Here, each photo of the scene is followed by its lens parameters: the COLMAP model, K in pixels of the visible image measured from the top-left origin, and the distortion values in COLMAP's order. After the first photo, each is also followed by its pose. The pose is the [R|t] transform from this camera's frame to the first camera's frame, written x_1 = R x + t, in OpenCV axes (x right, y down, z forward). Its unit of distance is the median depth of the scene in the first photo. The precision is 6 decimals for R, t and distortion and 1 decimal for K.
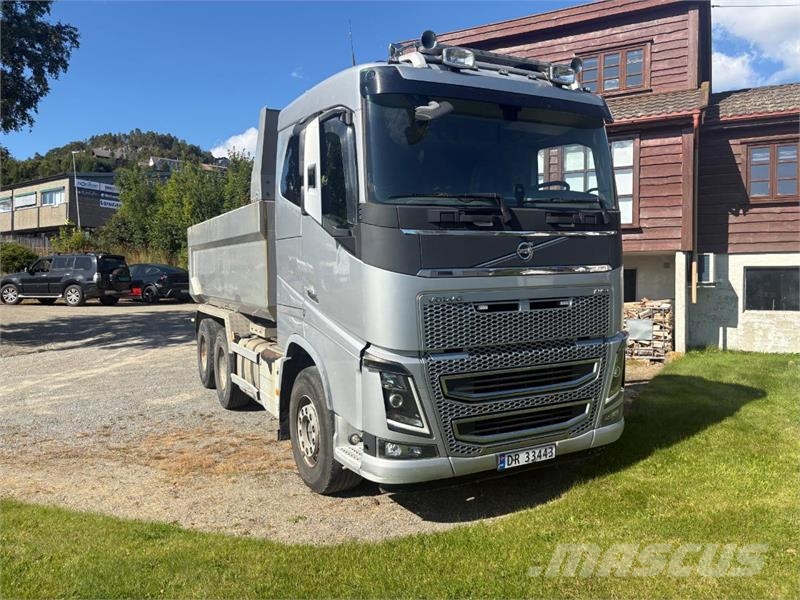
lens RADIAL K [[613.7, 0, 400.0], [0, 613.7, 300.0], [0, 0, 1]] dist [0.025430, -0.001998]
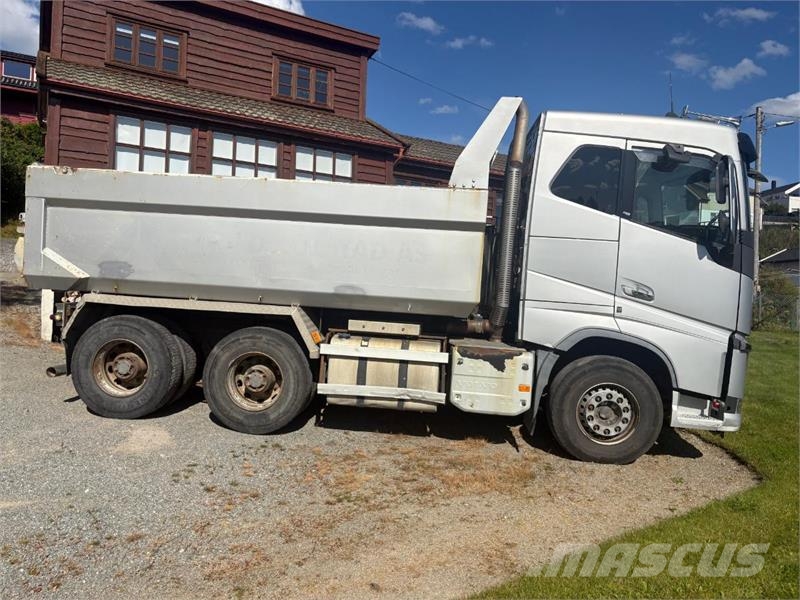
lens RADIAL K [[613.7, 0, 400.0], [0, 613.7, 300.0], [0, 0, 1]] dist [0.025430, -0.001998]
pose [[0.532604, 0.006418, 0.846340, -1.191942], [-0.022260, 0.999732, 0.006427, 0.004717], [-0.846072, -0.022262, 0.532604, 0.659013]]
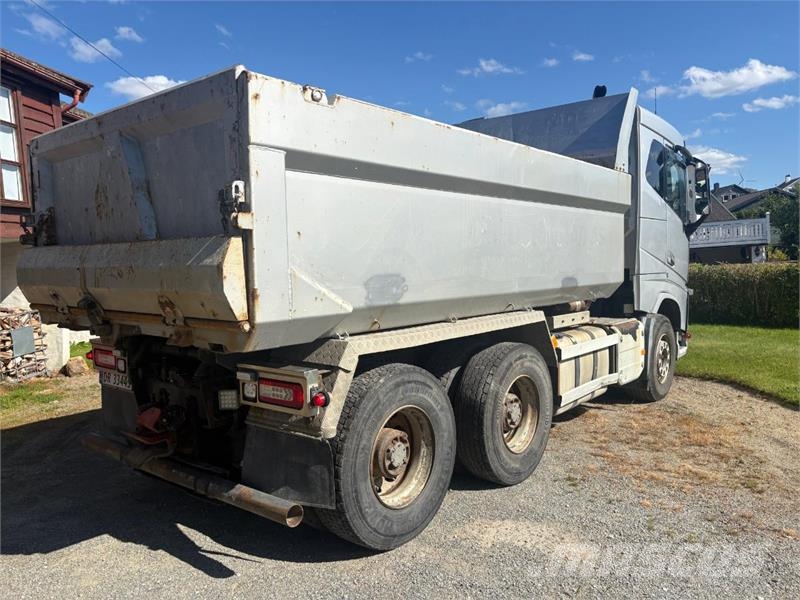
lens RADIAL K [[611.5, 0, 405.2], [0, 611.5, 302.0], [0, 0, 1]] dist [0.025202, -0.009596]
pose [[-0.390440, -0.039455, 0.919783, -1.101303], [0.074716, 0.994428, 0.074373, -0.061349], [-0.917592, 0.097761, -0.385316, 1.887587]]
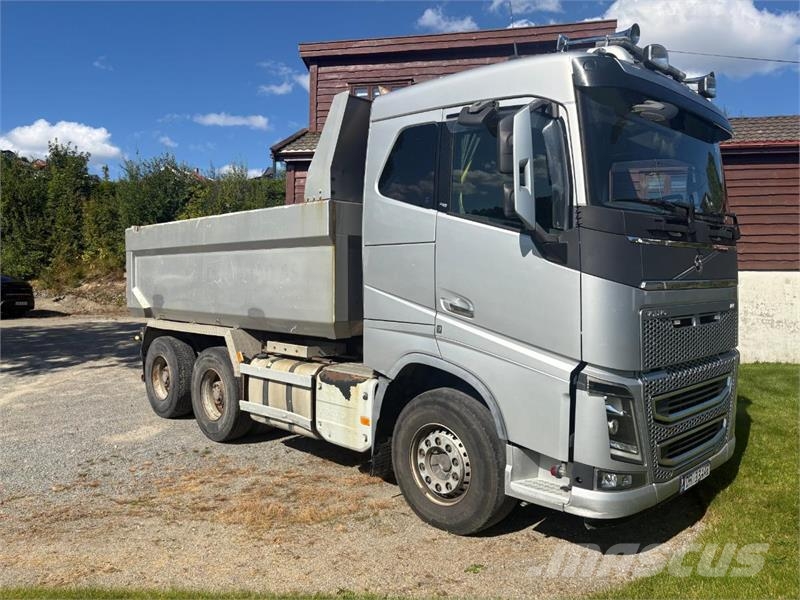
lens RADIAL K [[613.4, 0, 393.0], [0, 613.4, 308.0], [0, 0, 1]] dist [0.023679, -0.000356]
pose [[0.958979, 0.002163, 0.283467, -0.418927], [0.000477, 0.999957, -0.009242, -0.001082], [-0.283475, 0.008999, 0.958937, 0.162145]]
